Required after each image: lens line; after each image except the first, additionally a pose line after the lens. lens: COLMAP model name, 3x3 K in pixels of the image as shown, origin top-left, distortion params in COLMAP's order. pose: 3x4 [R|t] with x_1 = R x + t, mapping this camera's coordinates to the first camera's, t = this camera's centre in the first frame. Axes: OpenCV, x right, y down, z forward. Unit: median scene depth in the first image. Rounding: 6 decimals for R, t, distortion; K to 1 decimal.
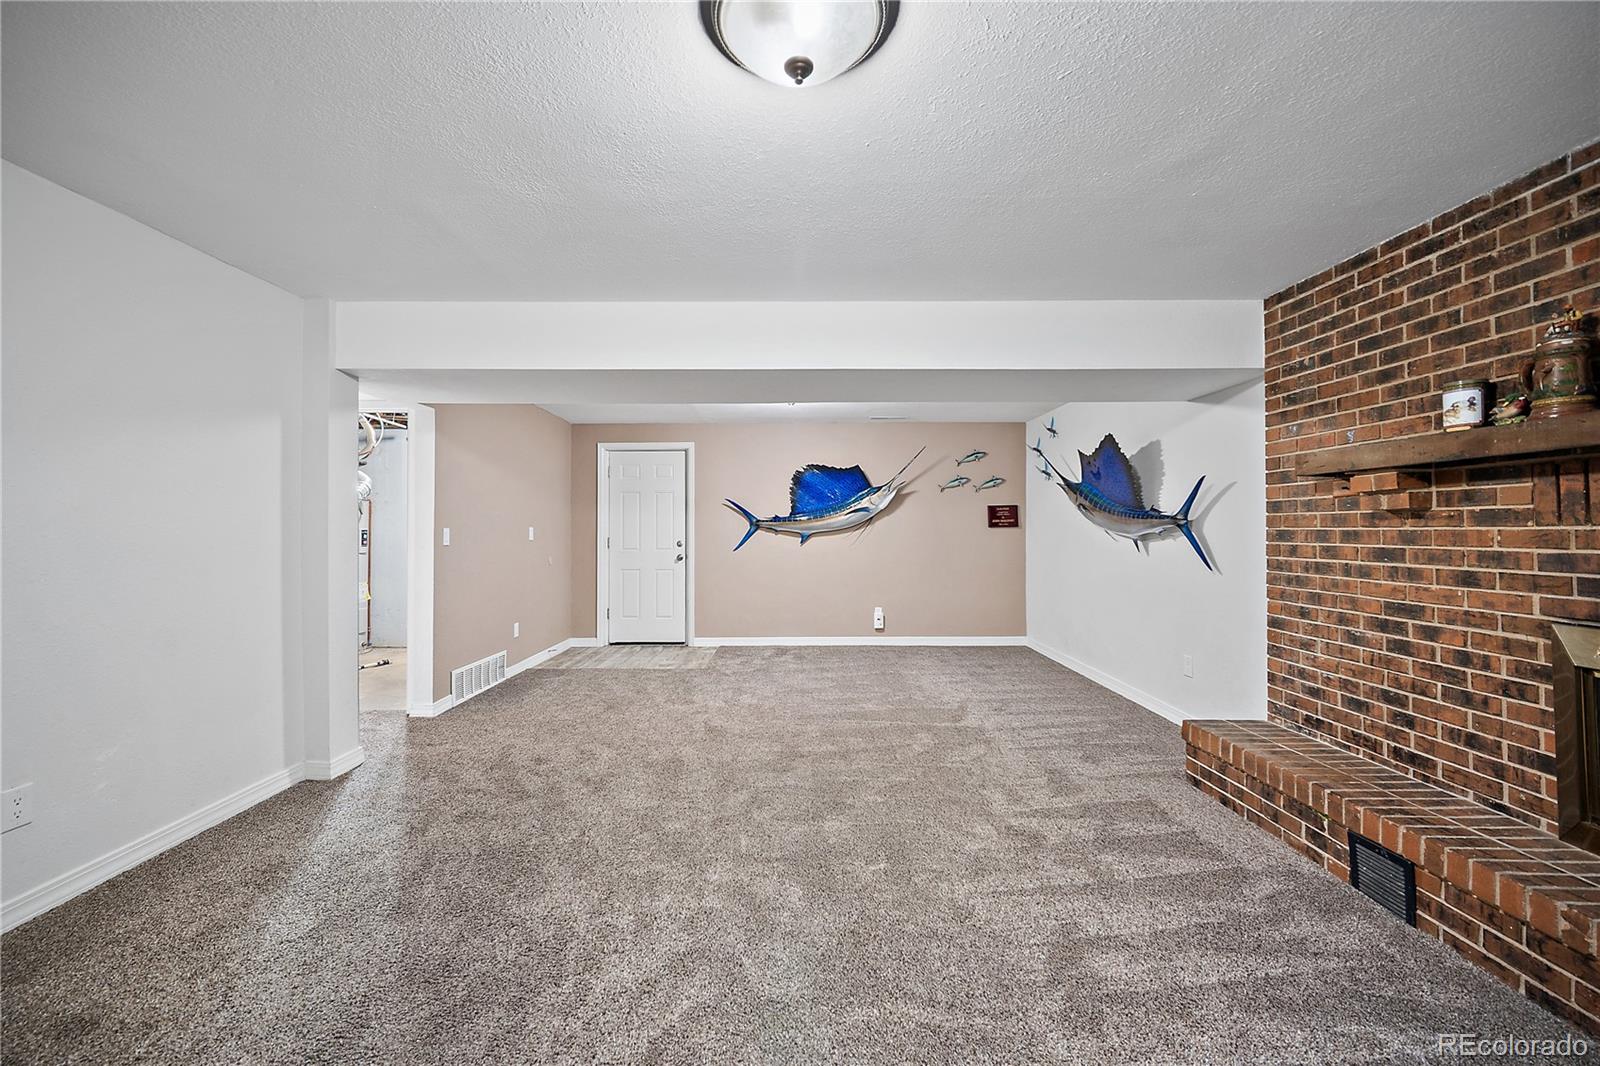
lens RADIAL K [[626.4, 0, 793.4], [0, 626.4, 531.0], [0, 0, 1]] dist [-0.001482, 0.000271]
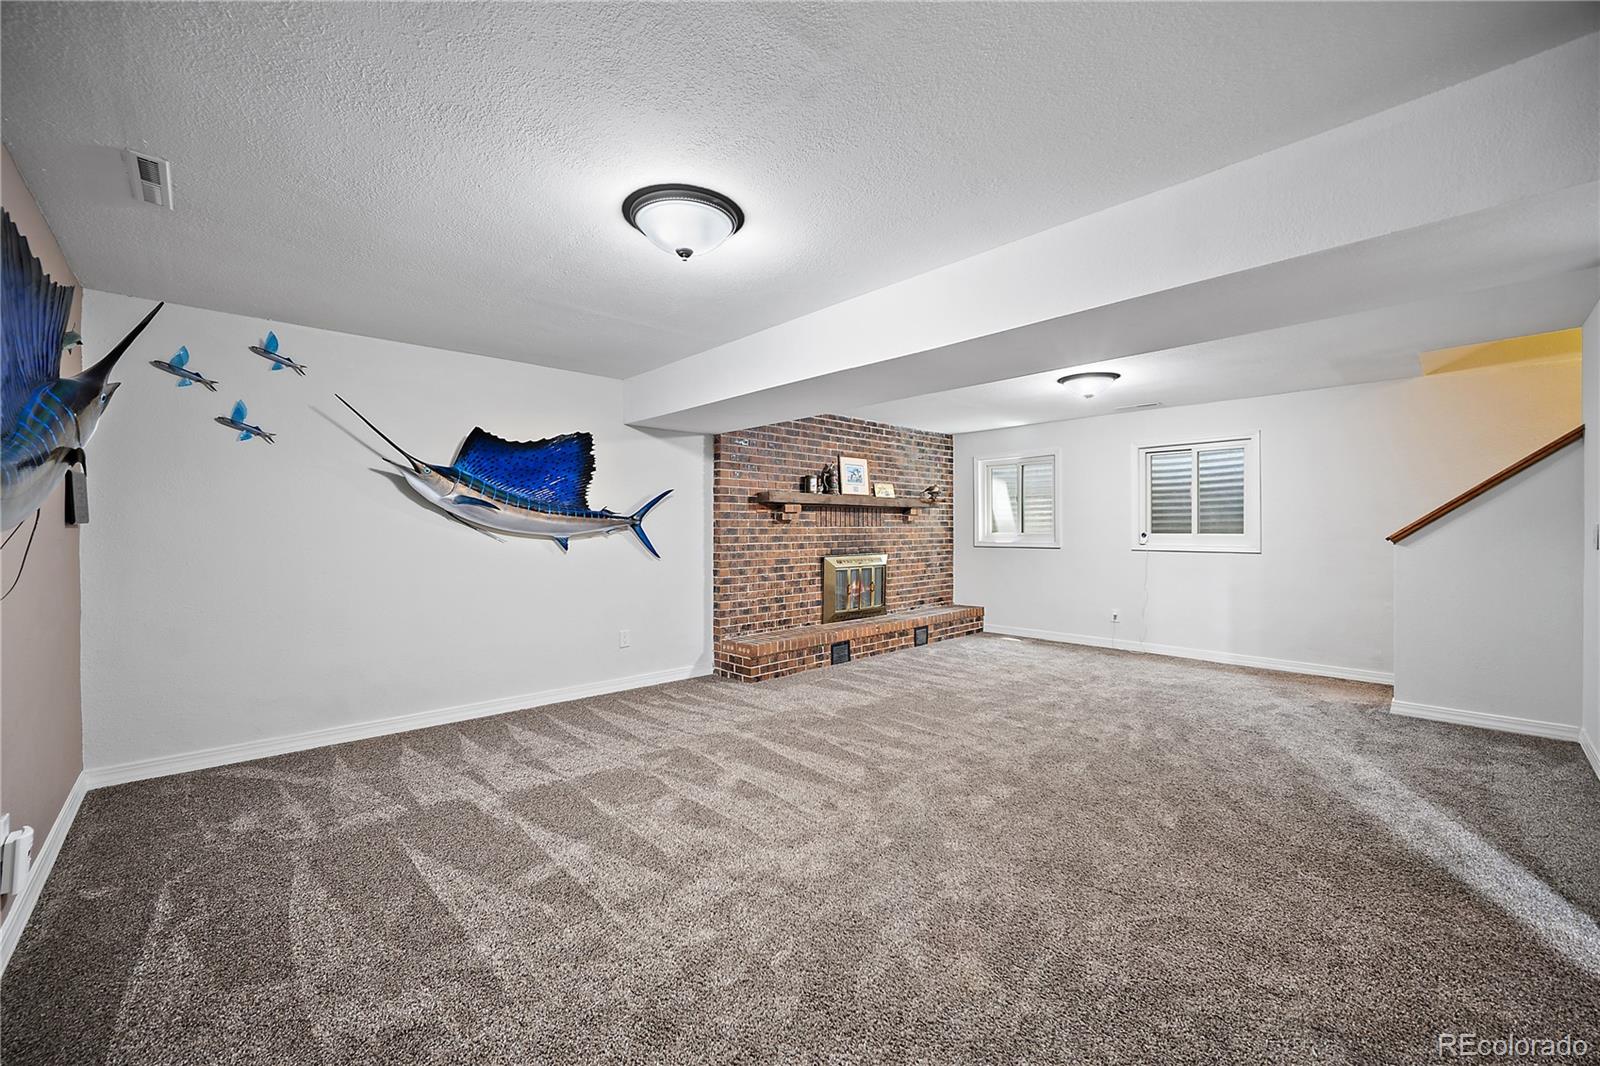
lens RADIAL K [[626.4, 0, 797.1], [0, 626.4, 525.5], [0, 0, 1]] dist [-0.001482, 0.000271]
pose [[-0.675041, 0.005086, 0.737763, -0.810958], [0.005218, 0.999984, -0.002119, -0.006432], [-0.737762, 0.002420, -0.675057, 2.494587]]
